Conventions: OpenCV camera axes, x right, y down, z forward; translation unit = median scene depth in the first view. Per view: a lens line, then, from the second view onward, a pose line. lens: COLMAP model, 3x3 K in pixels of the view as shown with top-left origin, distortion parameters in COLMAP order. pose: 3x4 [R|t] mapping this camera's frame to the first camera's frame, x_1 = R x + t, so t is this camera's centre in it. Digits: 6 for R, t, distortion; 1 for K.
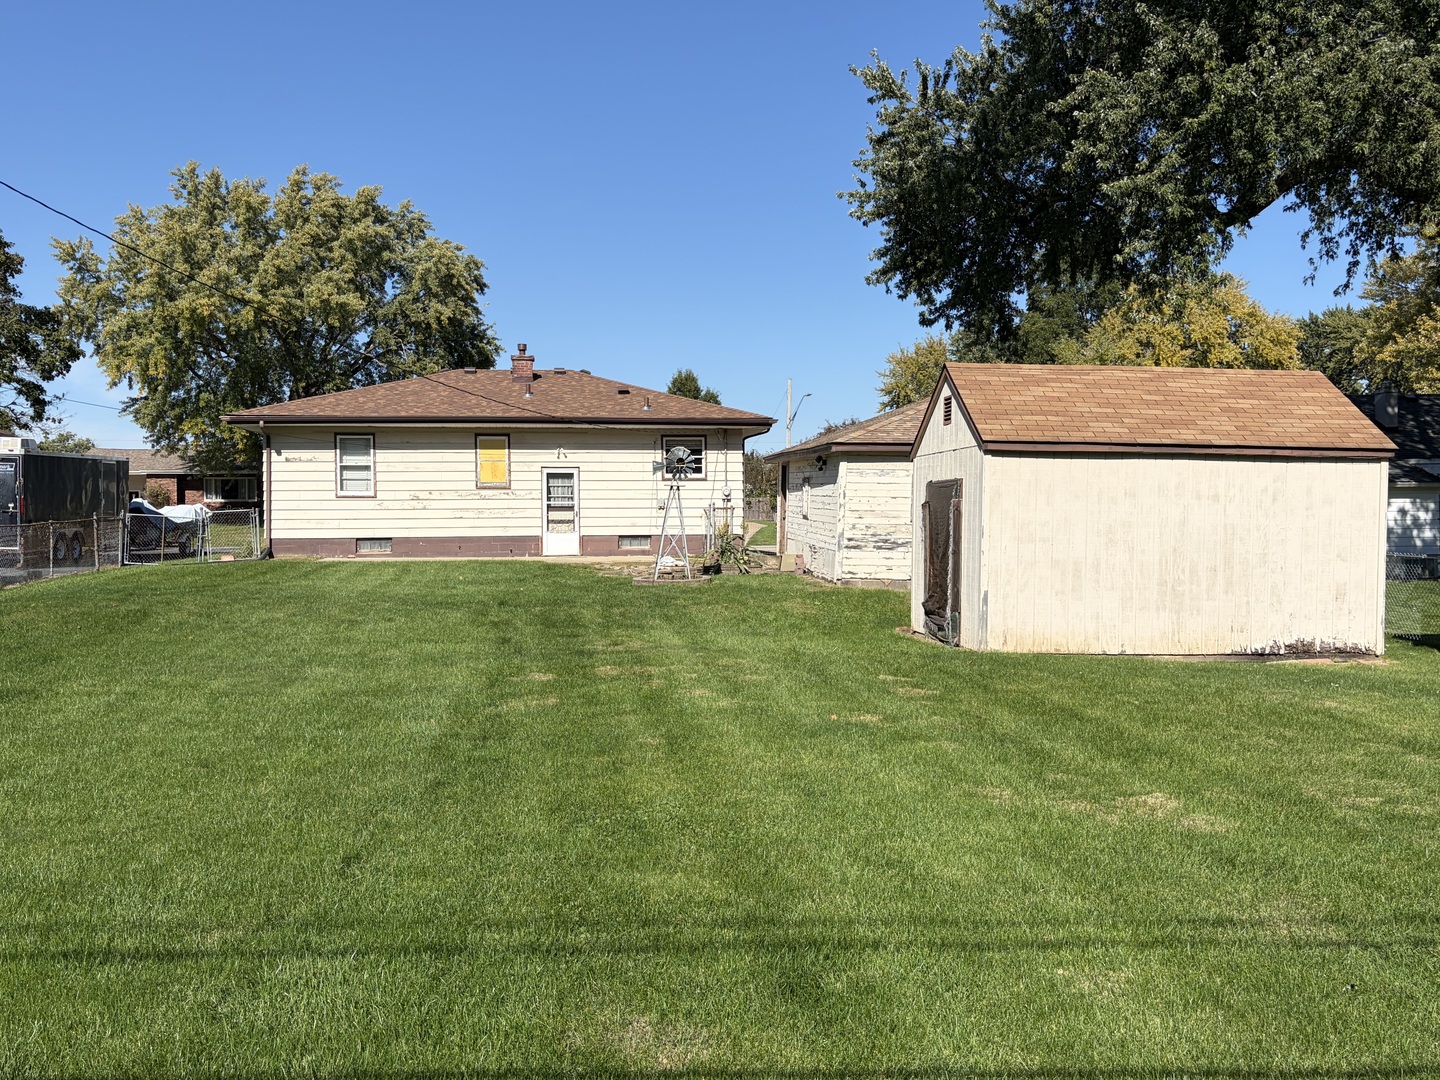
lens RADIAL K [[1254.3, 0, 720.5], [0, 1254.3, 542.3], [0, 0, 1]] dist [-0.015609, -0.004607]
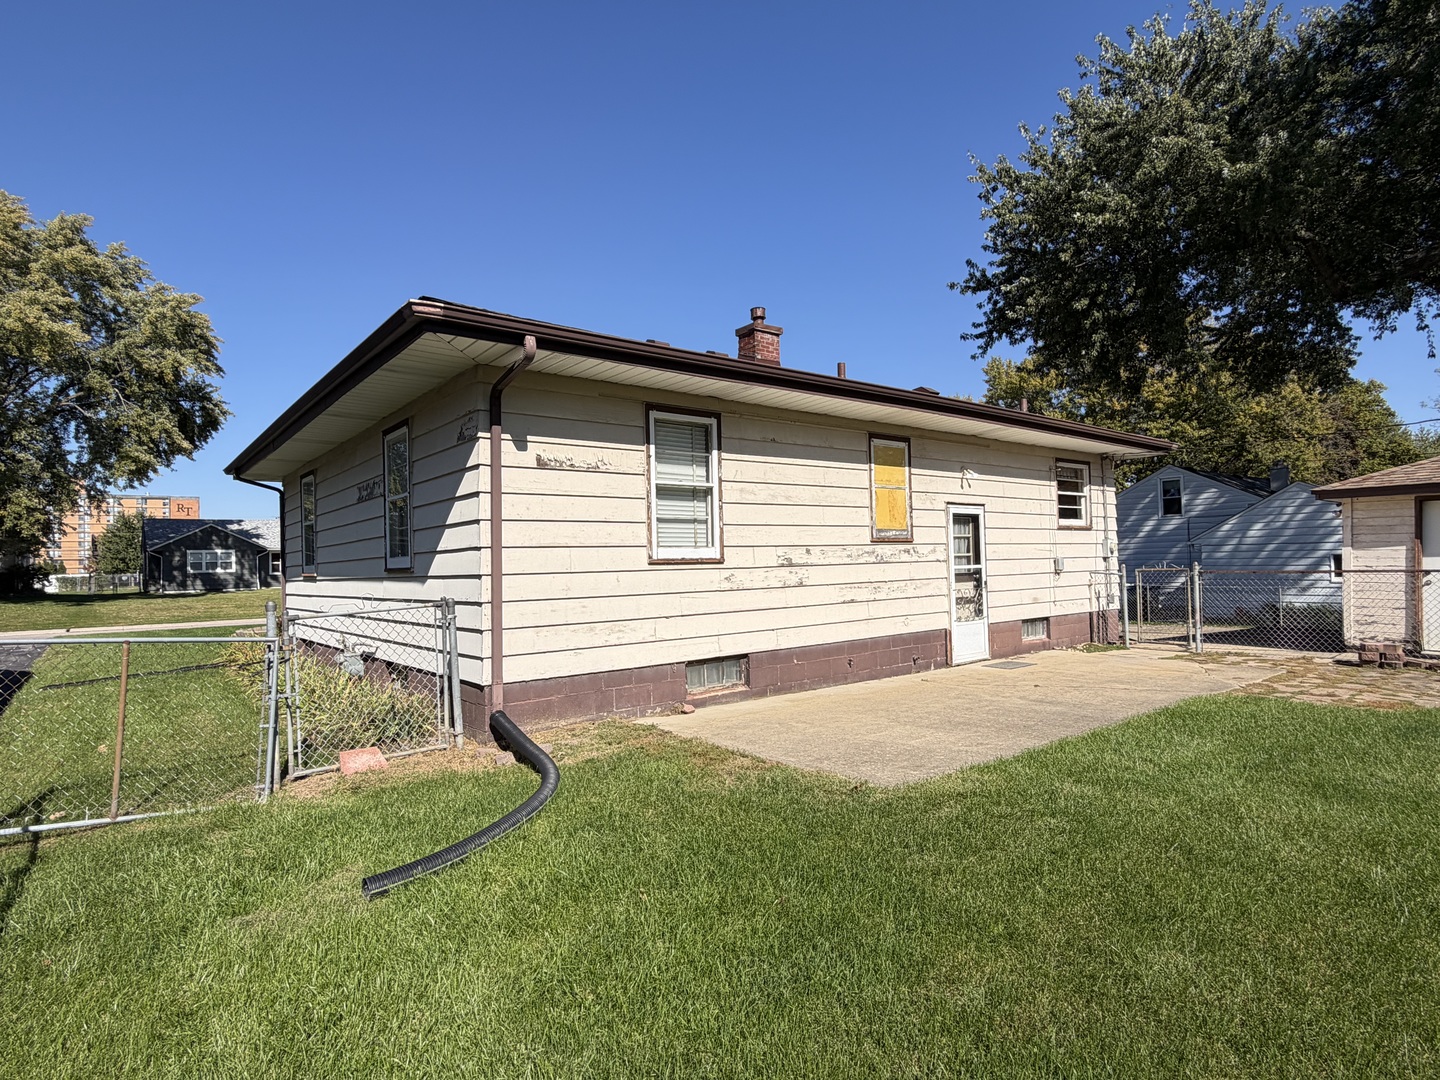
lens RADIAL K [[794.2, 0, 719.3], [0, 794.2, 544.2], [0, 0, 1]] dist [0.016890, -0.000148]
pose [[0.874651, -0.004913, 0.484728, -0.401333], [0.030956, 0.998474, -0.045738, -0.029179], [-0.483763, 0.055010, 0.873469, 0.750754]]
